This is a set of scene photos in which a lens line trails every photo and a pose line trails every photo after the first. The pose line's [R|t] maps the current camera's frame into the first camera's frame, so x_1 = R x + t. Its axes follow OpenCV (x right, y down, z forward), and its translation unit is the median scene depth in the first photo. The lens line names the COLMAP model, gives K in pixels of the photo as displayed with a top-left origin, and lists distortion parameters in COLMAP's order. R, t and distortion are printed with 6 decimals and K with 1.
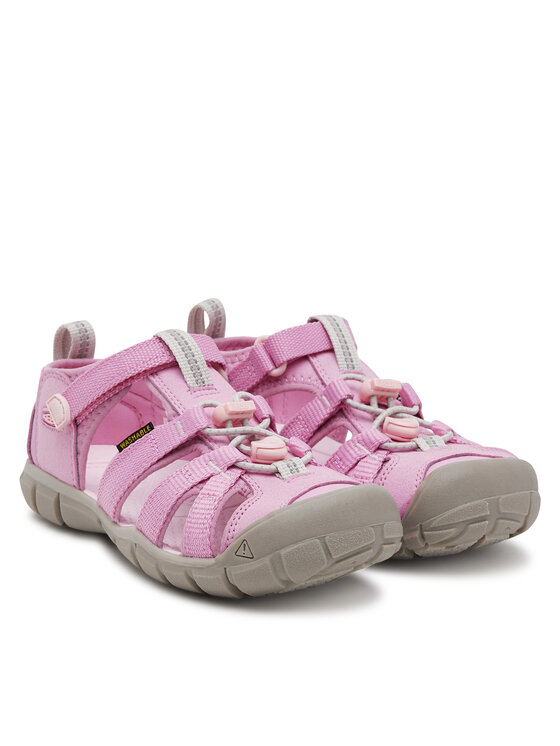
lens RADIAL K [[2195.0, 0, 280.7], [0, 2195.0, 373.0], [0, 0, 1]] dist [0.112124, 0.000000]
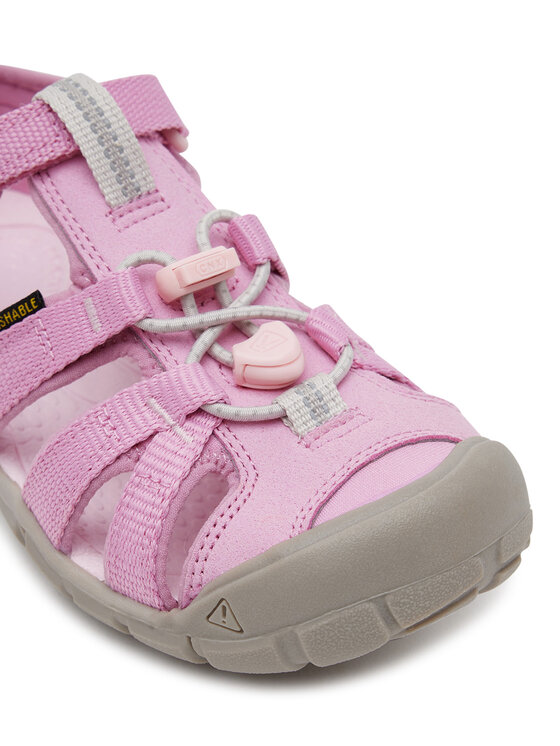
lens RADIAL K [[1654.7, 0, 277.5], [0, 1654.7, 372.9], [0, 0, 1]] dist [0.050112, 0.000000]
pose [[0.999587, -0.023818, -0.016076, 0.003023], [0.028348, 0.908869, 0.416117, -0.123741], [0.004700, -0.416400, 0.909169, 0.656951]]
